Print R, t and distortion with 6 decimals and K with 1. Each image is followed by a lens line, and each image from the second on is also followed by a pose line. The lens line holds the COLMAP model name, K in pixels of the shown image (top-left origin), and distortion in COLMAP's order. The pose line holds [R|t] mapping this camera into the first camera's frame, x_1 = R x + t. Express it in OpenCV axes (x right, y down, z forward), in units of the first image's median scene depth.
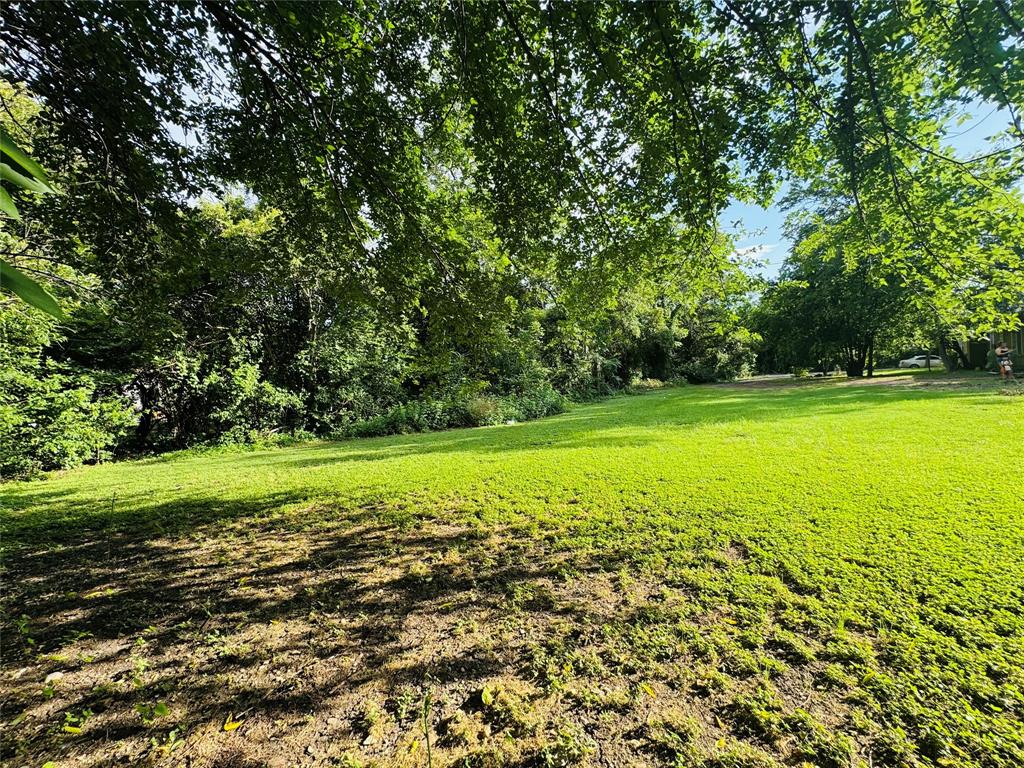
lens RADIAL K [[407.4, 0, 512.0], [0, 407.4, 384.0], [0, 0, 1]] dist [-0.001427, 0.000199]
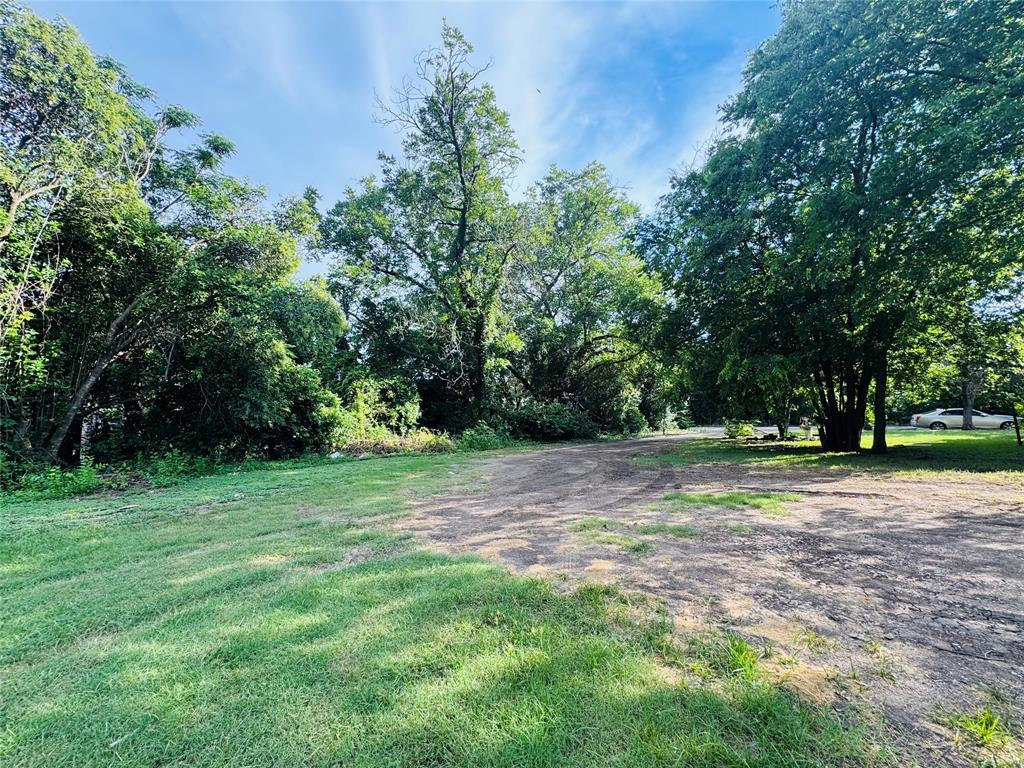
lens RADIAL K [[414.3, 0, 518.7], [0, 414.3, 373.4], [0, 0, 1]] dist [0.024226, 0.000082]
pose [[0.998991, 0.037798, 0.024251, 0.366215], [-0.034386, 0.991137, -0.128320, -0.016310], [-0.028887, 0.127356, 0.991436, 0.424118]]
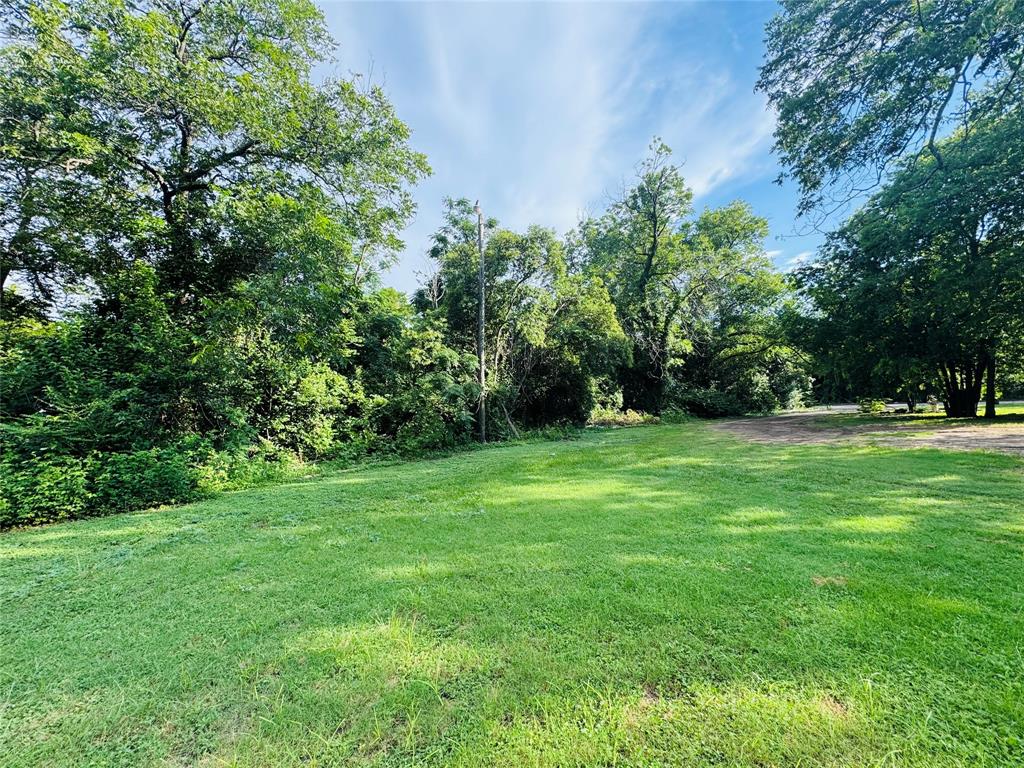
lens RADIAL K [[407.4, 0, 512.0], [0, 407.4, 384.0], [0, 0, 1]] dist [-0.001427, 0.000199]
pose [[0.987960, 0.006456, -0.154575, 0.205499], [-0.015804, 0.998114, -0.059325, -0.011301], [0.153900, 0.061053, 0.986198, 0.226499]]
